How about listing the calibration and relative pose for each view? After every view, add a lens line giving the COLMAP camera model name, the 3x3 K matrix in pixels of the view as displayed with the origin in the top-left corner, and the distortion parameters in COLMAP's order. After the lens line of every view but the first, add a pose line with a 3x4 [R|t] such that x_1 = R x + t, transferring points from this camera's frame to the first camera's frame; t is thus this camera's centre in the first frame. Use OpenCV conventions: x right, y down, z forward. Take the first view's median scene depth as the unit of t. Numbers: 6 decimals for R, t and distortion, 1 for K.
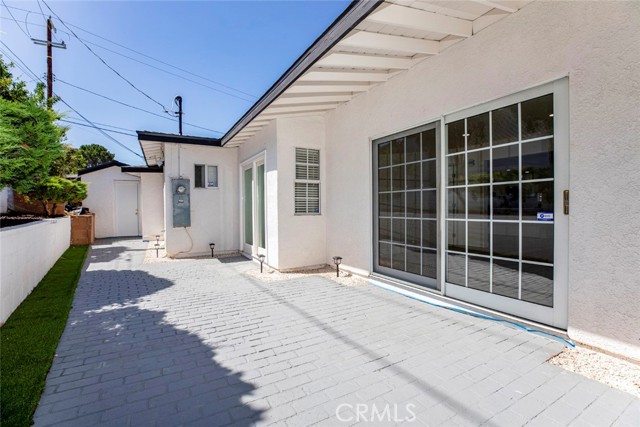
lens RADIAL K [[291.9, 0, 320.6], [0, 291.9, 209.9], [0, 0, 1]] dist [-0.002893, 0.002756]
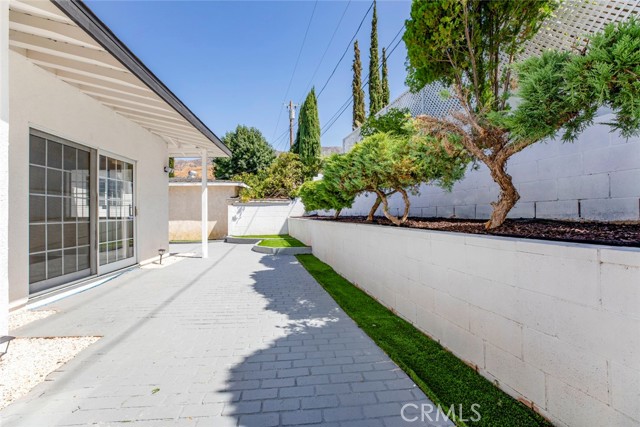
lens RADIAL K [[291.9, 0, 320.1], [0, 291.9, 212.9], [0, 0, 1]] dist [-0.002893, 0.002756]
pose [[-0.909743, 0.020801, 0.414650, -1.124693], [0.021281, 0.999768, -0.003462, 0.018862], [-0.414626, 0.005675, -0.909974, 1.826034]]
